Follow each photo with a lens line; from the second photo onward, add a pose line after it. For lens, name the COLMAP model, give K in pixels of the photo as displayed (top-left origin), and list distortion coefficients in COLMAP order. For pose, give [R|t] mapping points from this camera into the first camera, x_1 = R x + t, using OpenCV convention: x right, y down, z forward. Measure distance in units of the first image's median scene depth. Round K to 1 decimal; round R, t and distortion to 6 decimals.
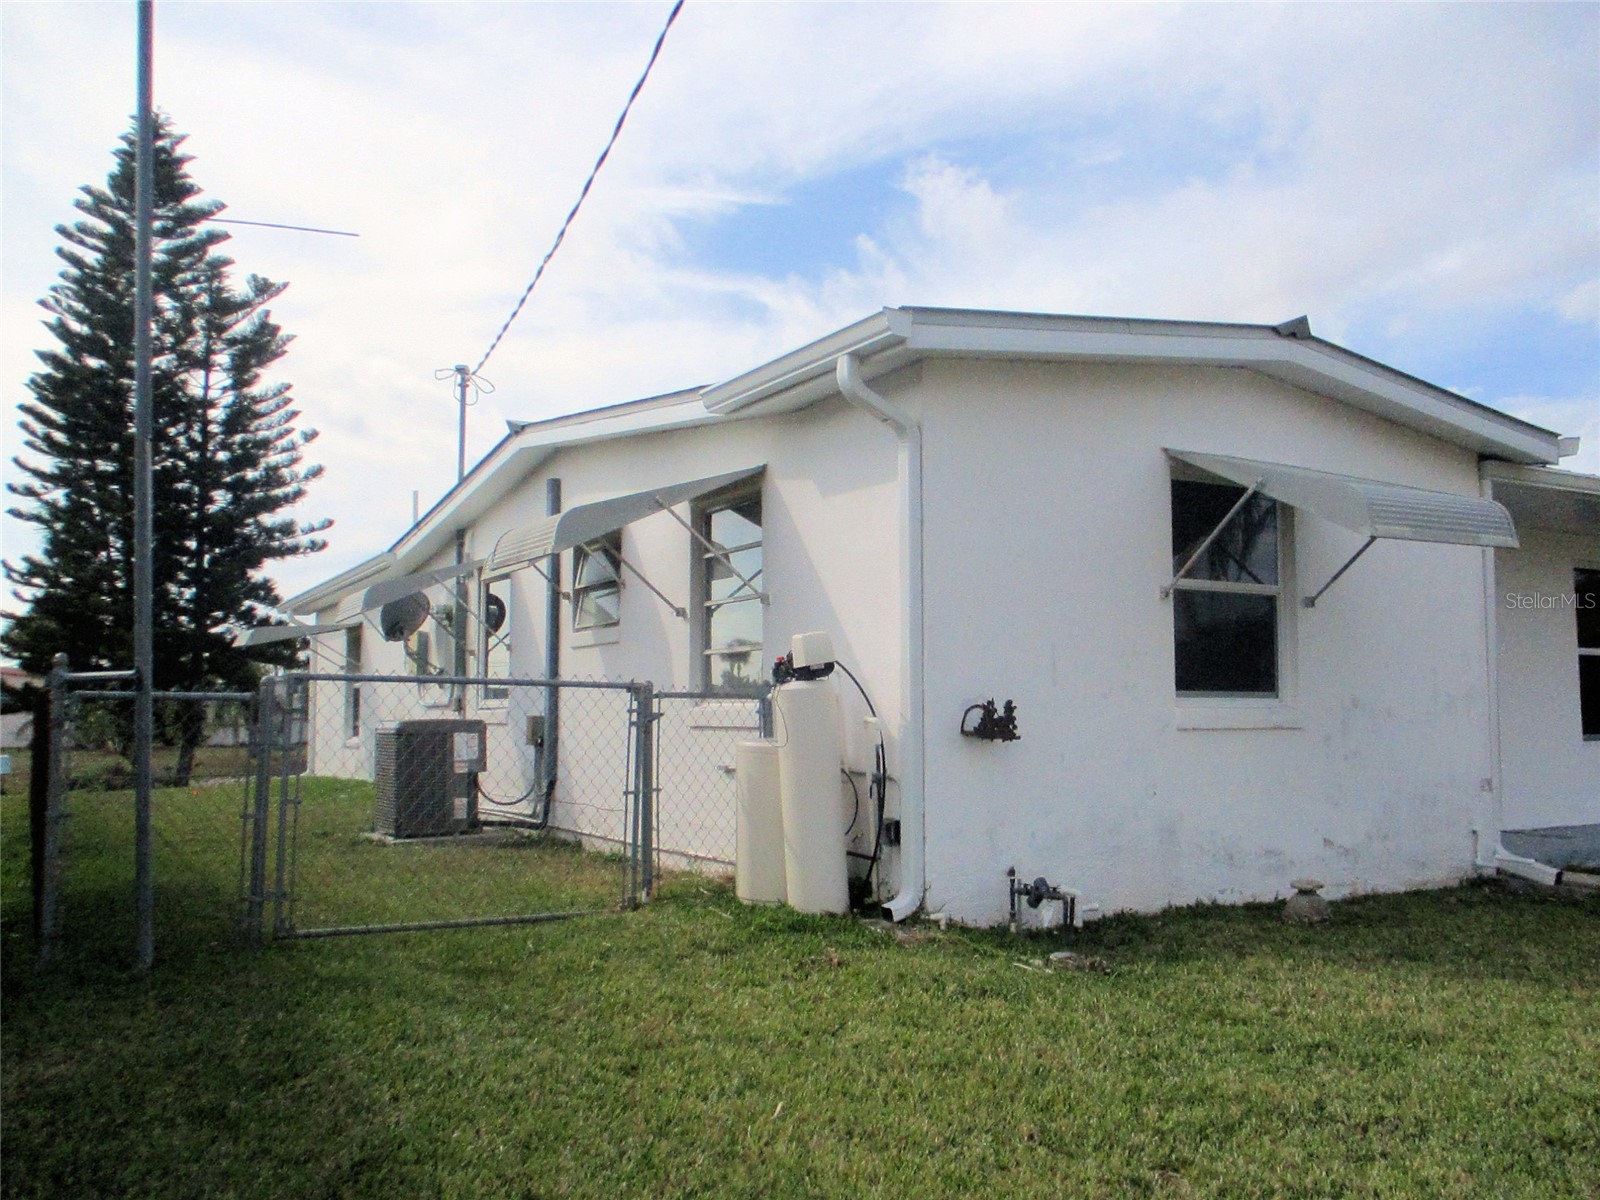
lens RADIAL K [[1325.2, 0, 793.9], [0, 1325.2, 604.6], [0, 0, 1]] dist [0.003396, -0.064593]
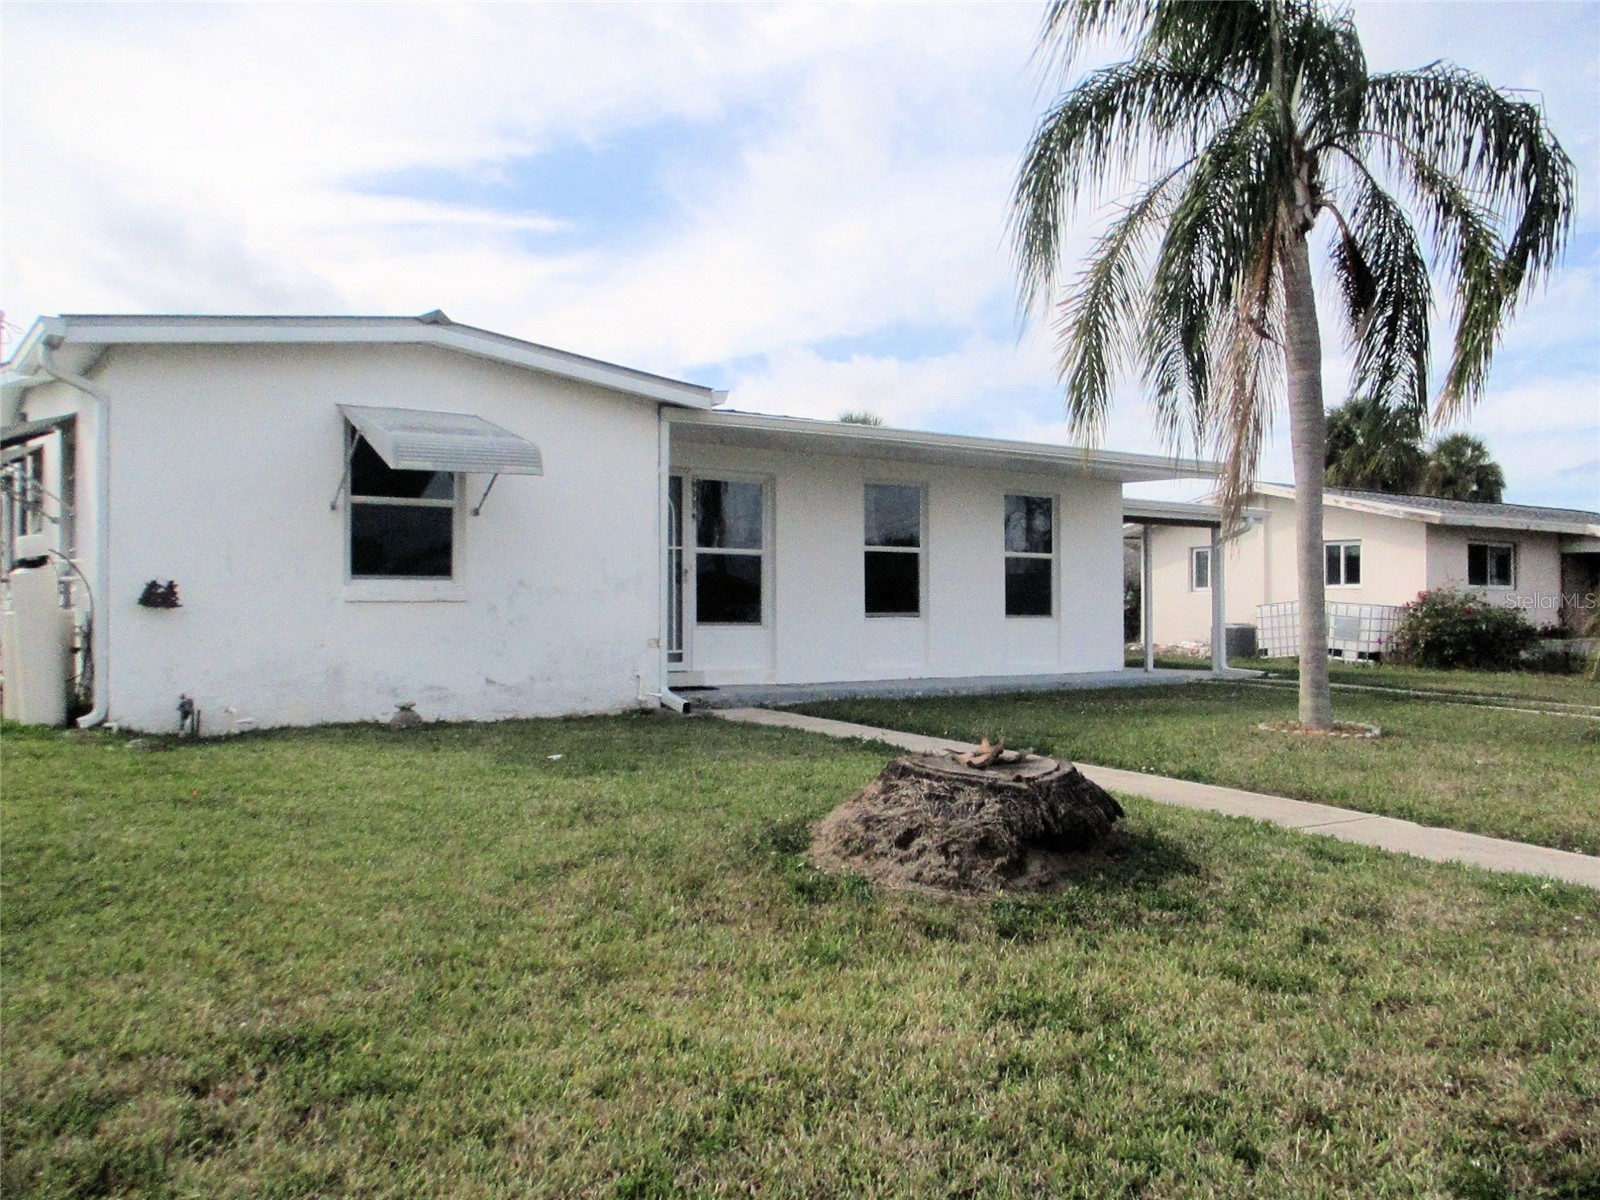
lens RADIAL K [[1325.2, 0, 793.9], [0, 1325.2, 604.6], [0, 0, 1]] dist [0.003396, -0.064593]
pose [[0.996970, -0.007116, 0.077466, 0.606615], [0.001436, 0.997322, 0.073127, -0.006324], [-0.077779, -0.072794, 0.994310, -0.427299]]
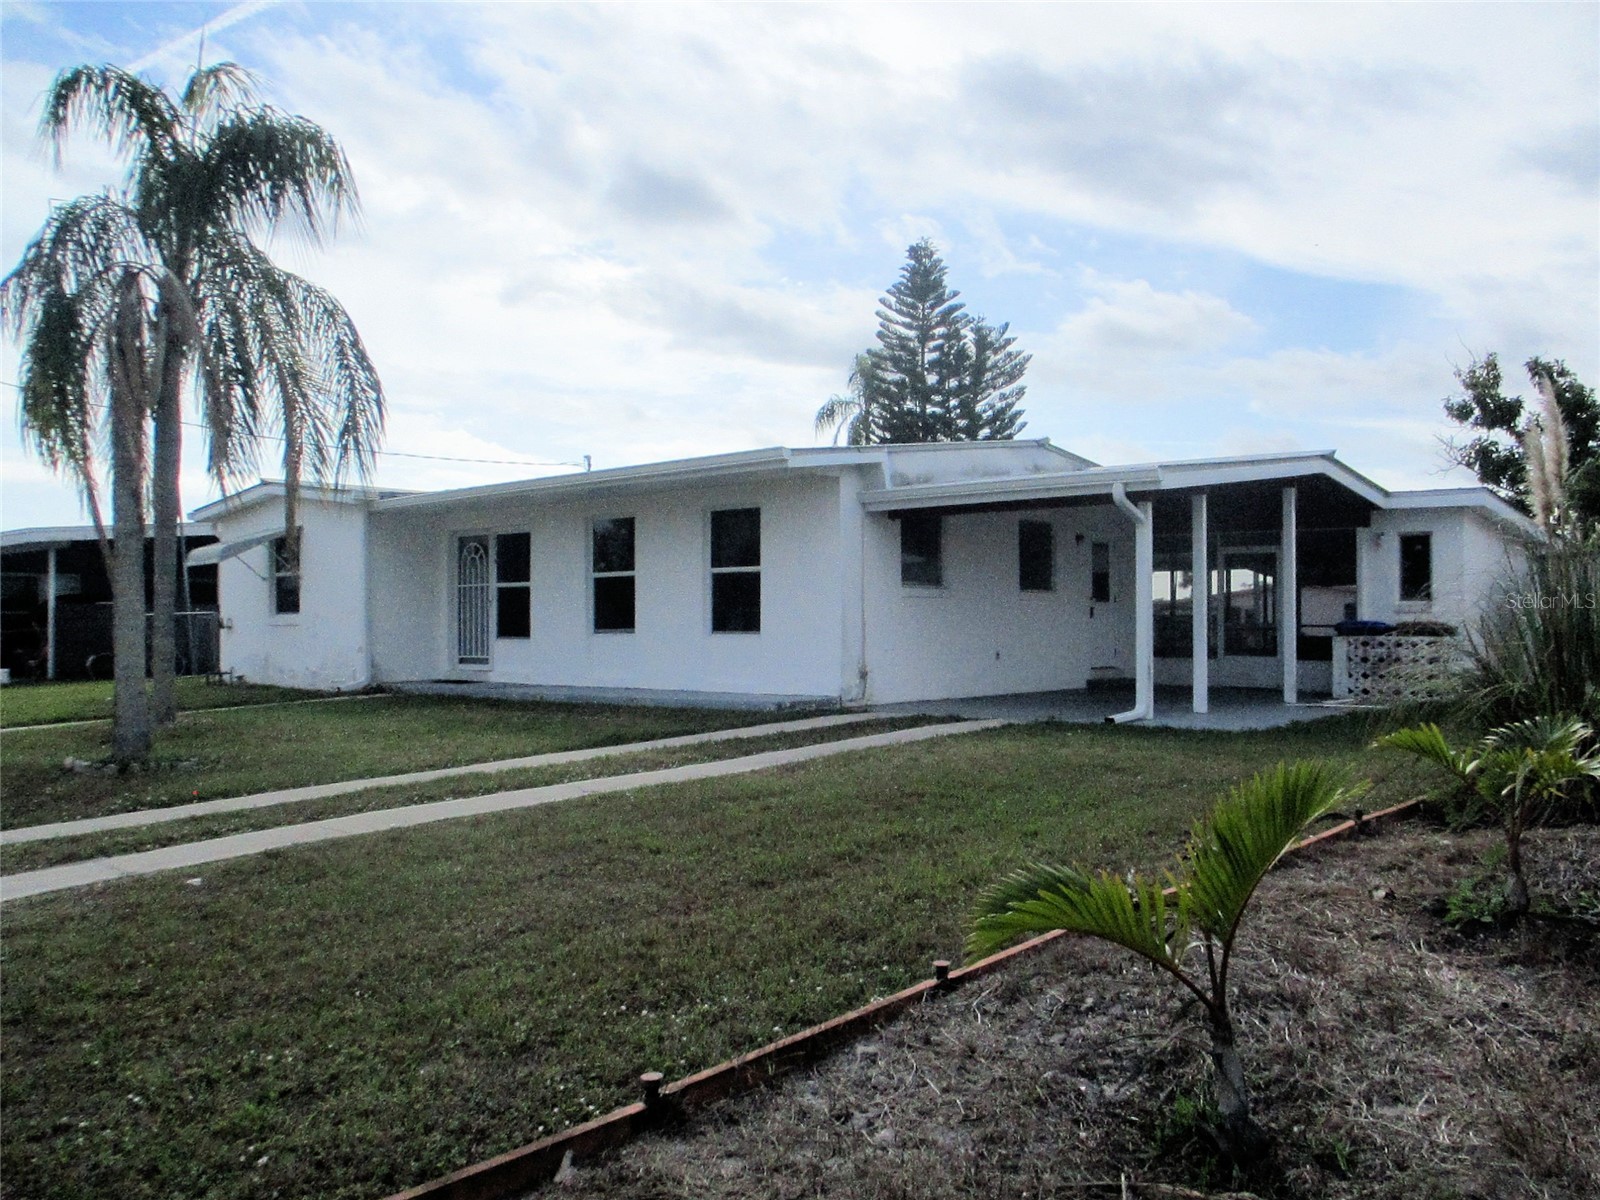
lens RADIAL K [[1325.2, 0, 793.9], [0, 1325.2, 604.6], [0, 0, 1]] dist [0.003396, -0.064593]
pose [[0.288985, -0.021690, -0.957088, 3.162252], [0.086757, 0.996223, 0.003618, 0.125706], [0.953394, -0.084080, 0.289776, 1.151327]]
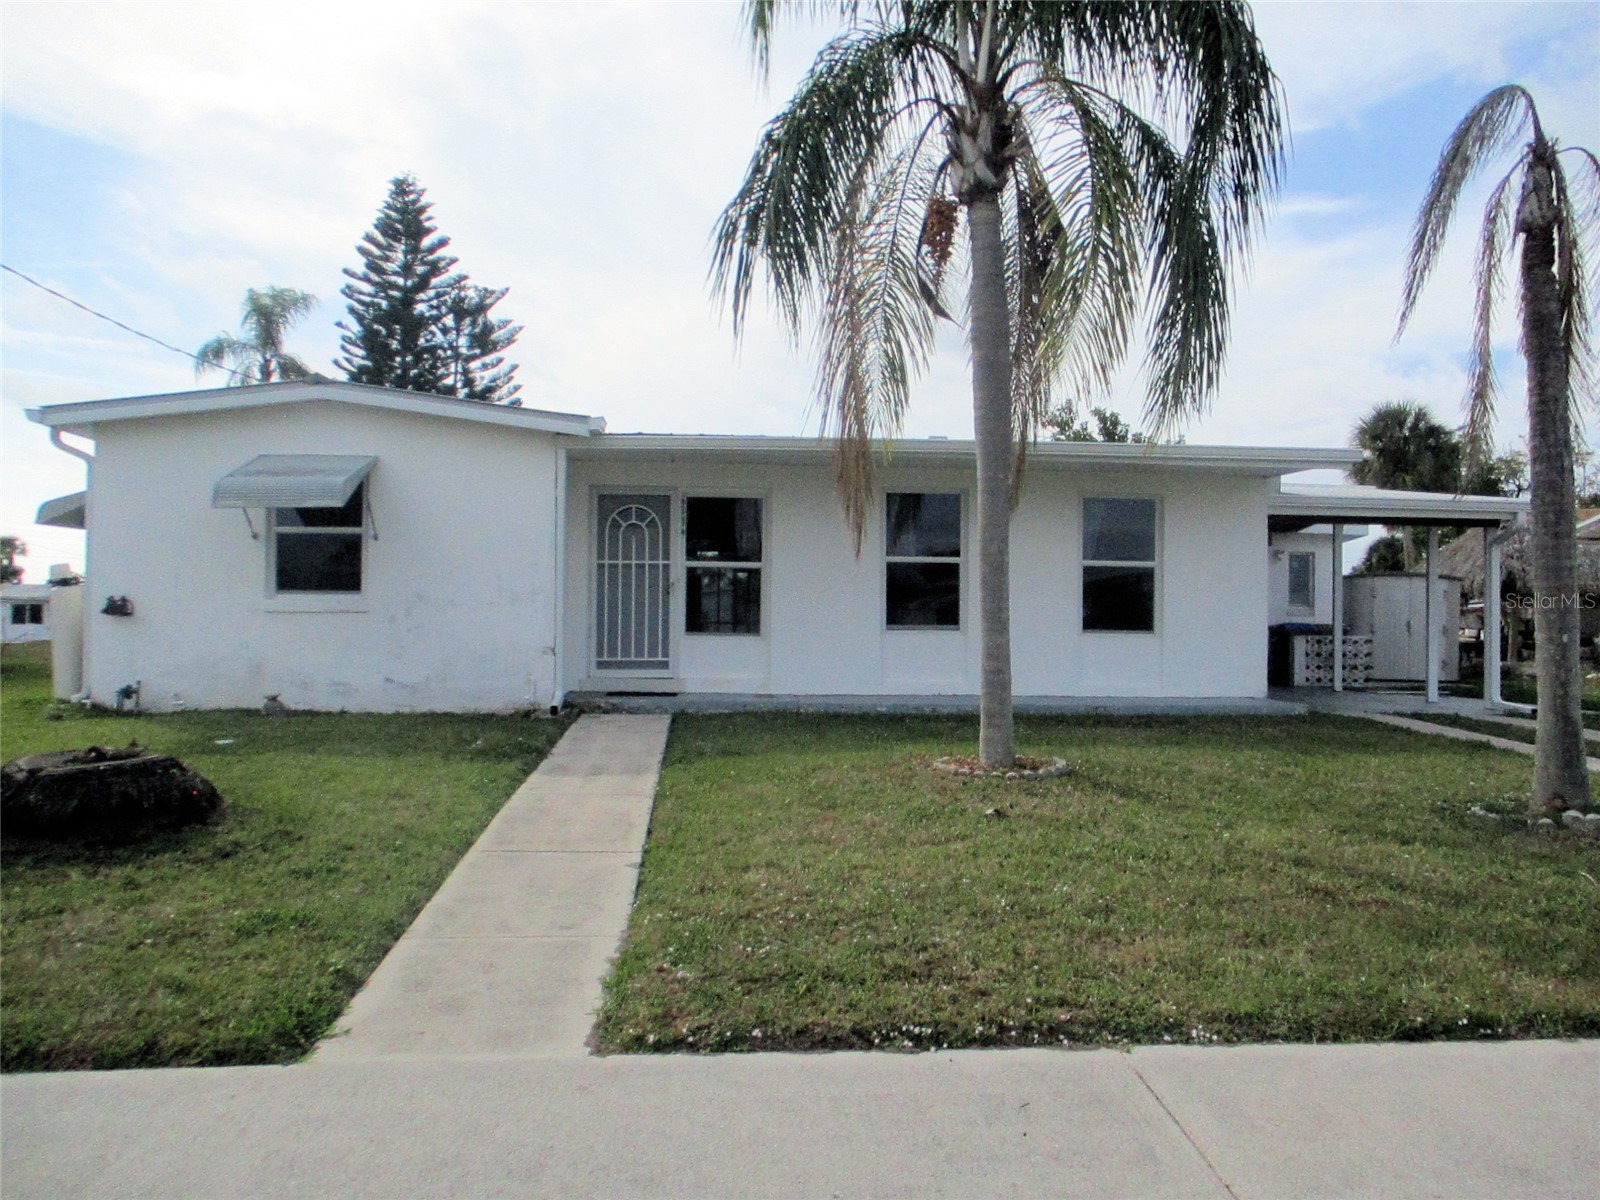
lens RADIAL K [[1325.2, 0, 793.9], [0, 1325.2, 604.6], [0, 0, 1]] dist [0.003396, -0.064593]
pose [[0.894885, -0.000078, -0.446297, 1.587116], [0.031515, 0.997515, 0.063016, -0.006053], [0.445183, -0.070457, 0.892664, -0.264618]]
